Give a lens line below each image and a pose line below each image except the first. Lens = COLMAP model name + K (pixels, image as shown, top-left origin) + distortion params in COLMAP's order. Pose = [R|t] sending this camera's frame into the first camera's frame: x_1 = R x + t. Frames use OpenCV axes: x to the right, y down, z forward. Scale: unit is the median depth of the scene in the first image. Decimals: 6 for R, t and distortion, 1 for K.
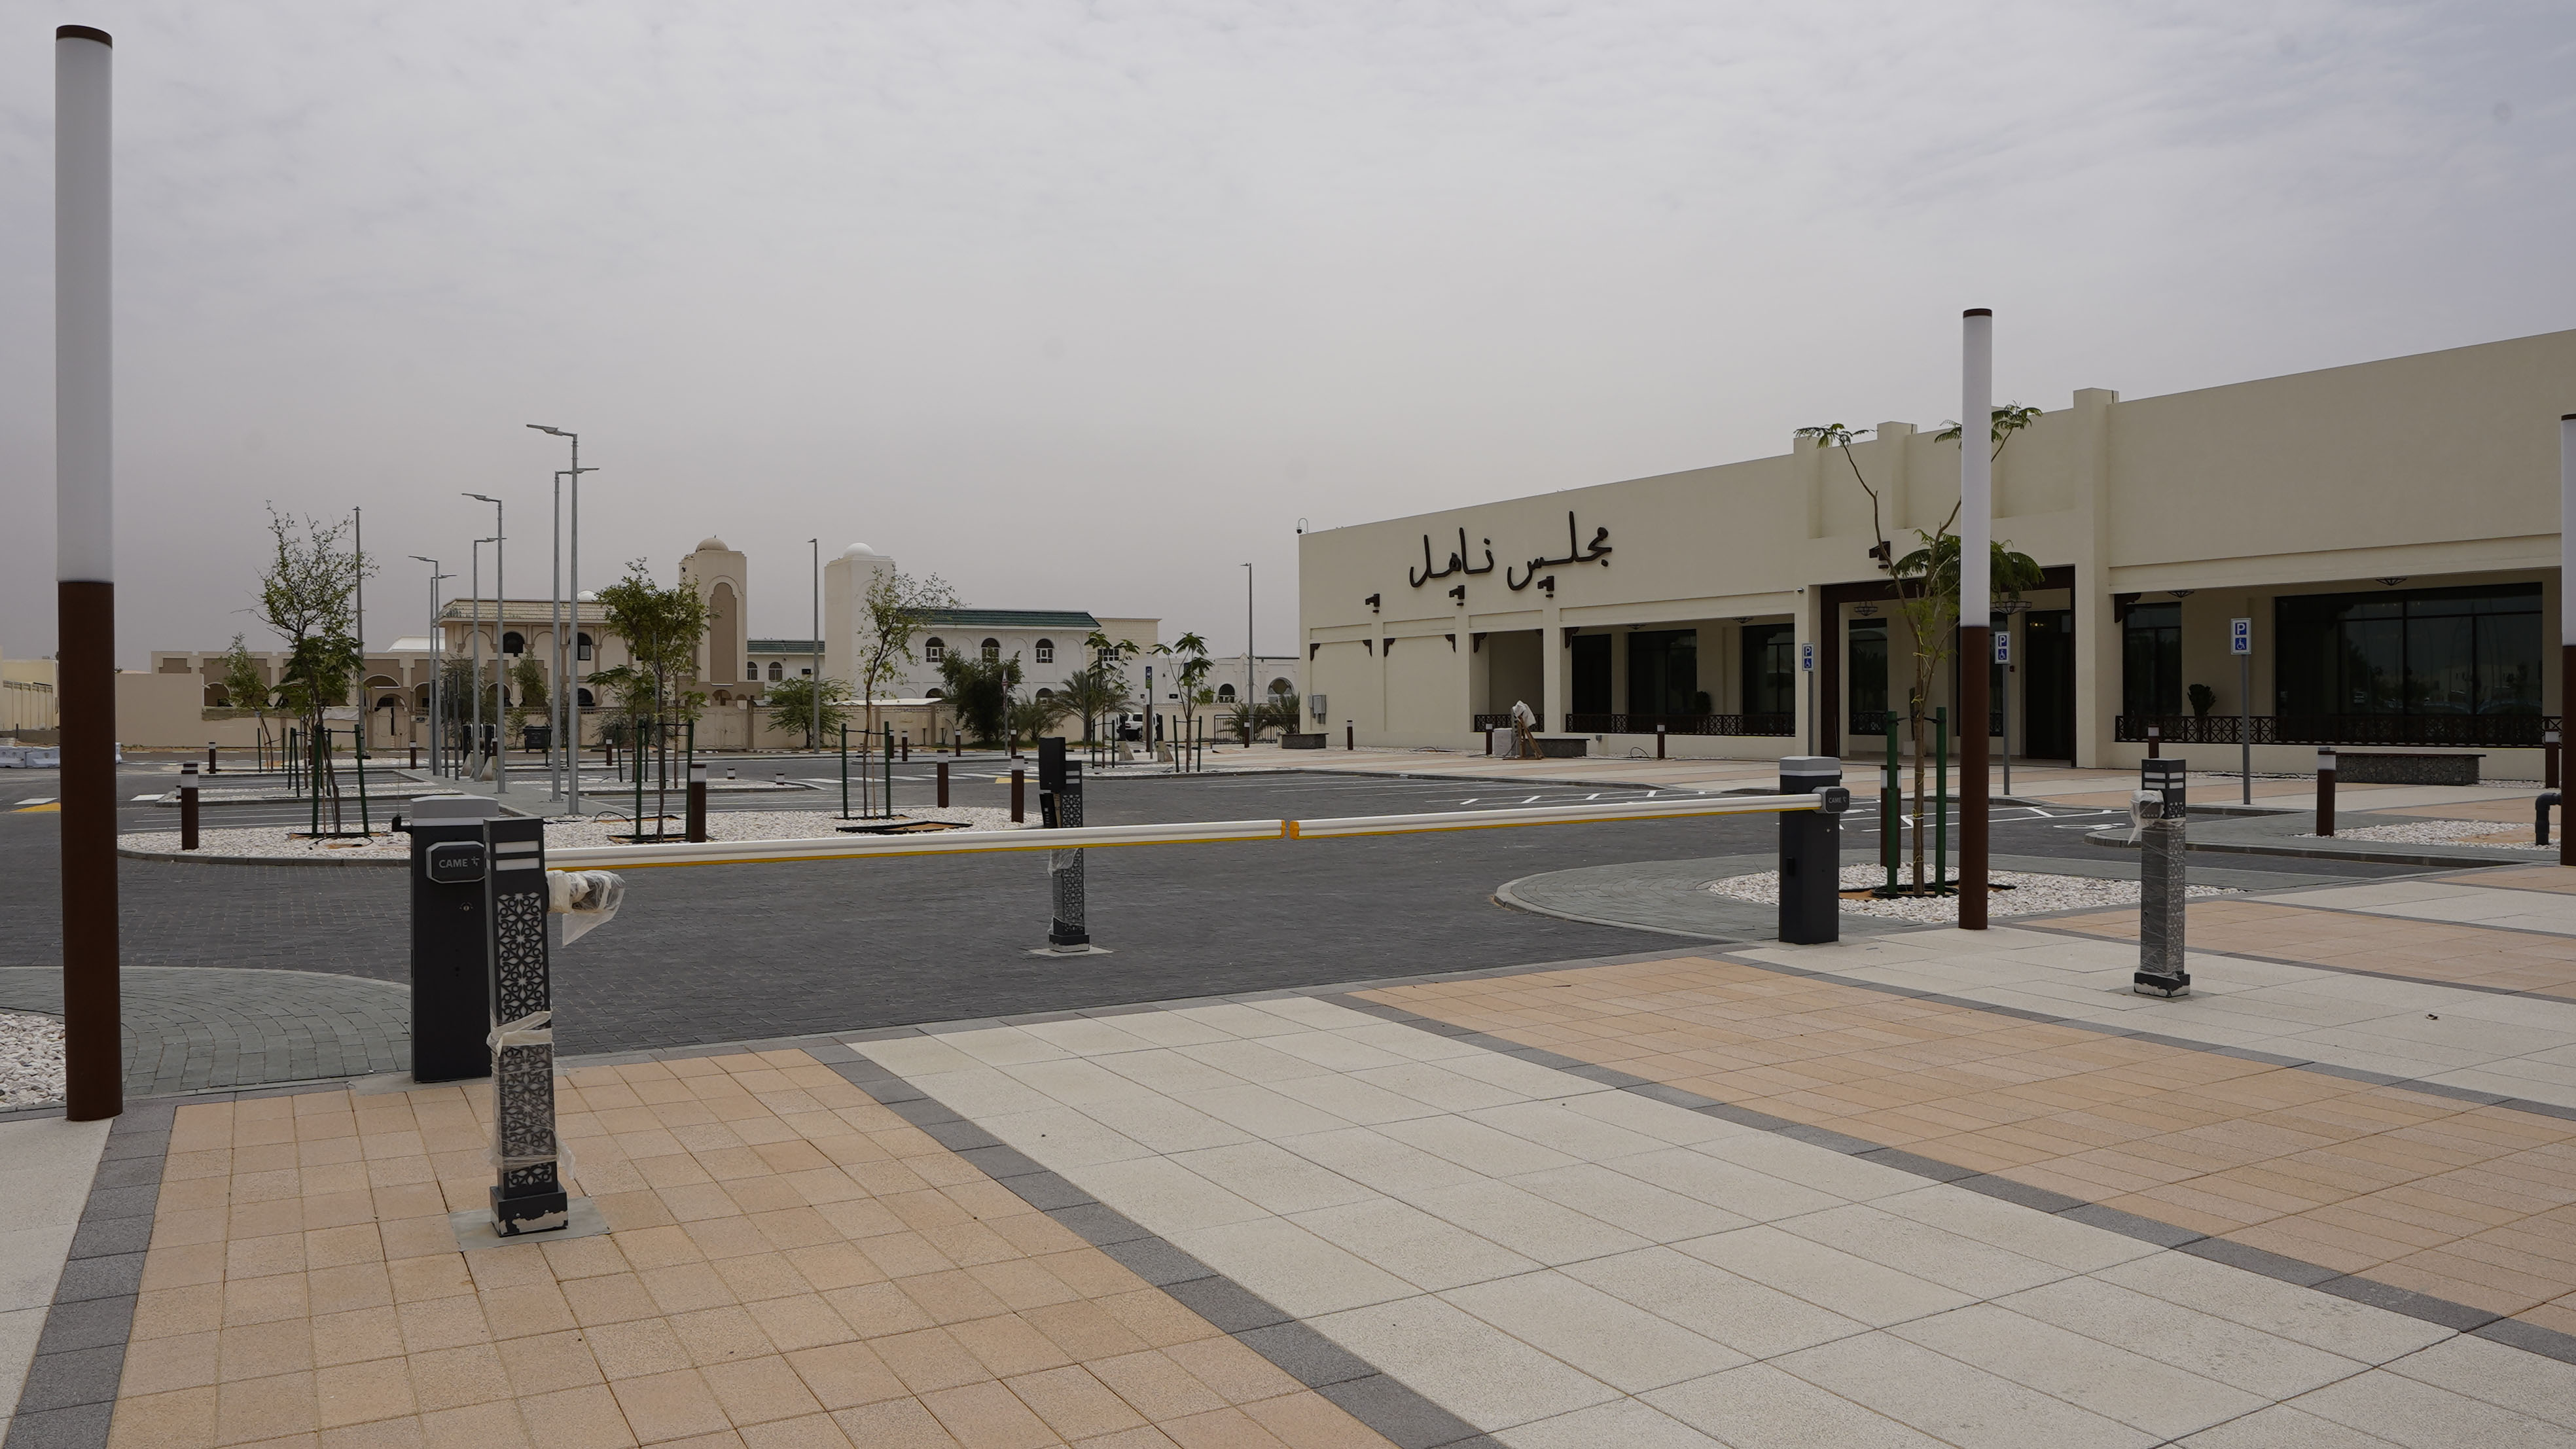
lens RADIAL K [[1833.7, 0, 1288.0], [0, 1833.7, 724.5], [0, 0, 1]] dist [-0.068470, -0.000450]
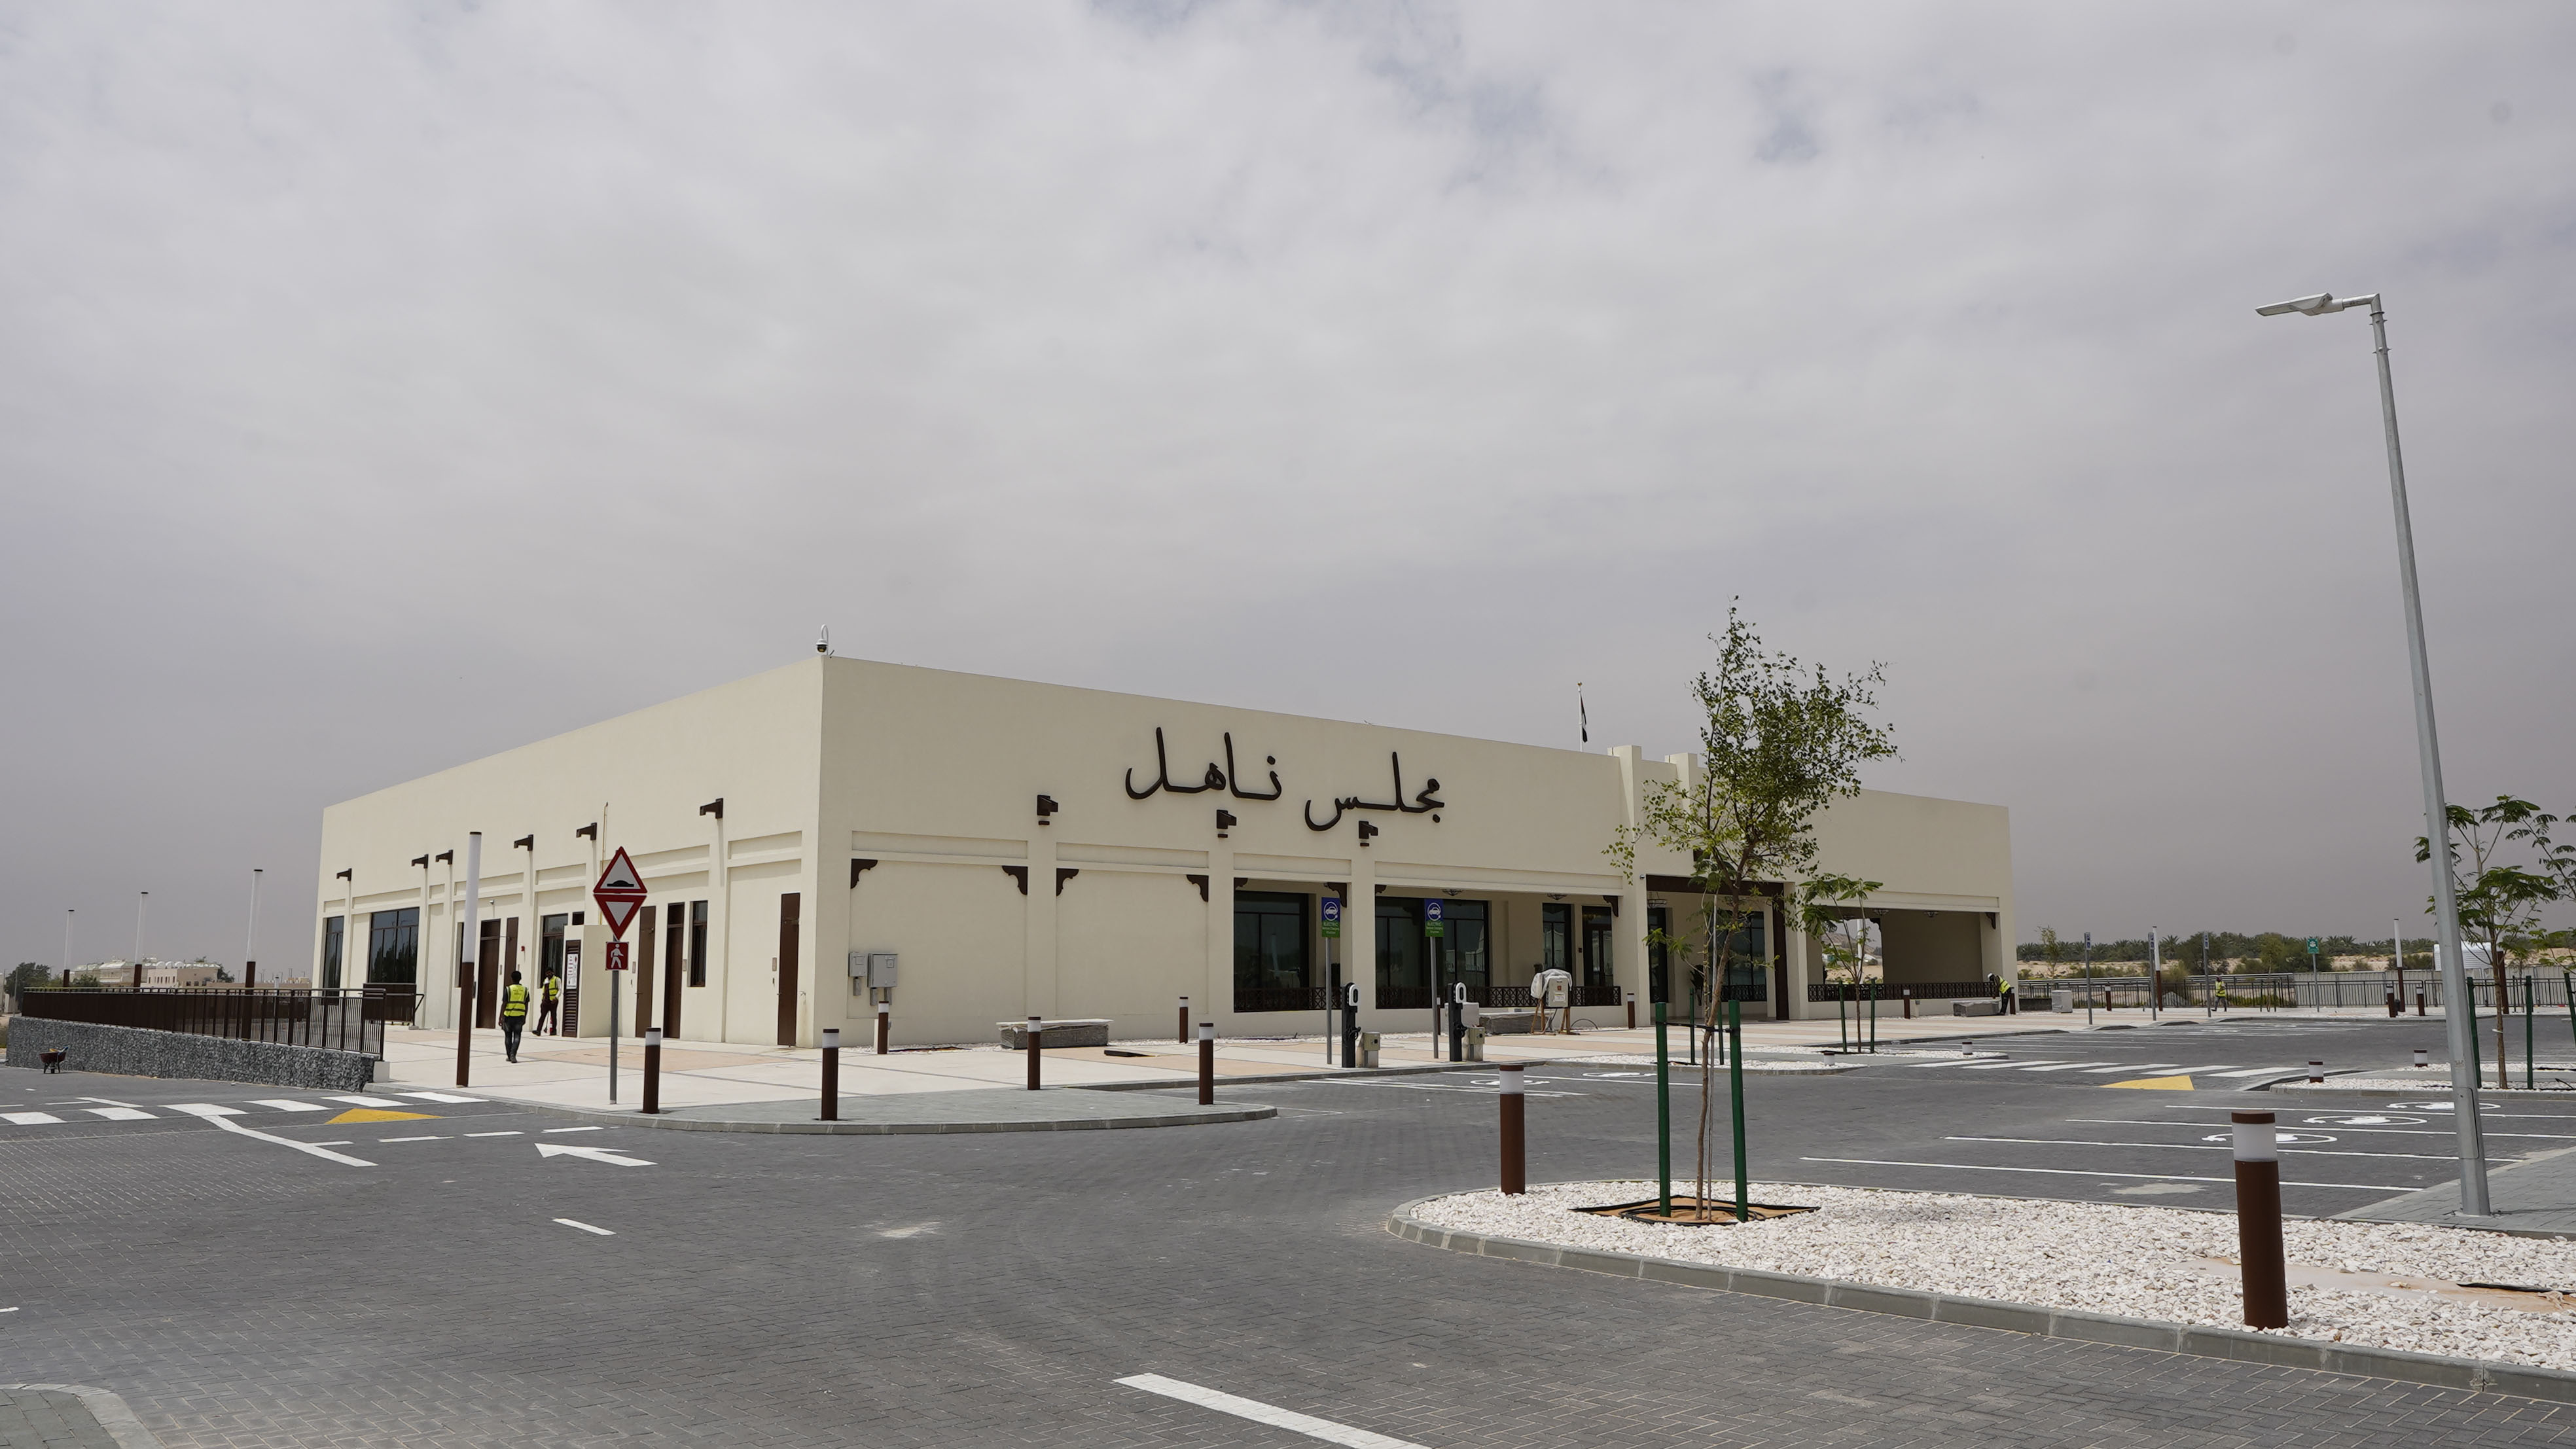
lens RADIAL K [[1833.7, 0, 1288.0], [0, 1833.7, 724.5], [0, 0, 1]] dist [-0.068470, -0.000450]
pose [[-0.199389, 0.143549, 0.969349, -0.650403], [0.013236, 0.989516, -0.143813, -0.004617], [-0.979831, -0.015844, -0.199199, 1.171830]]
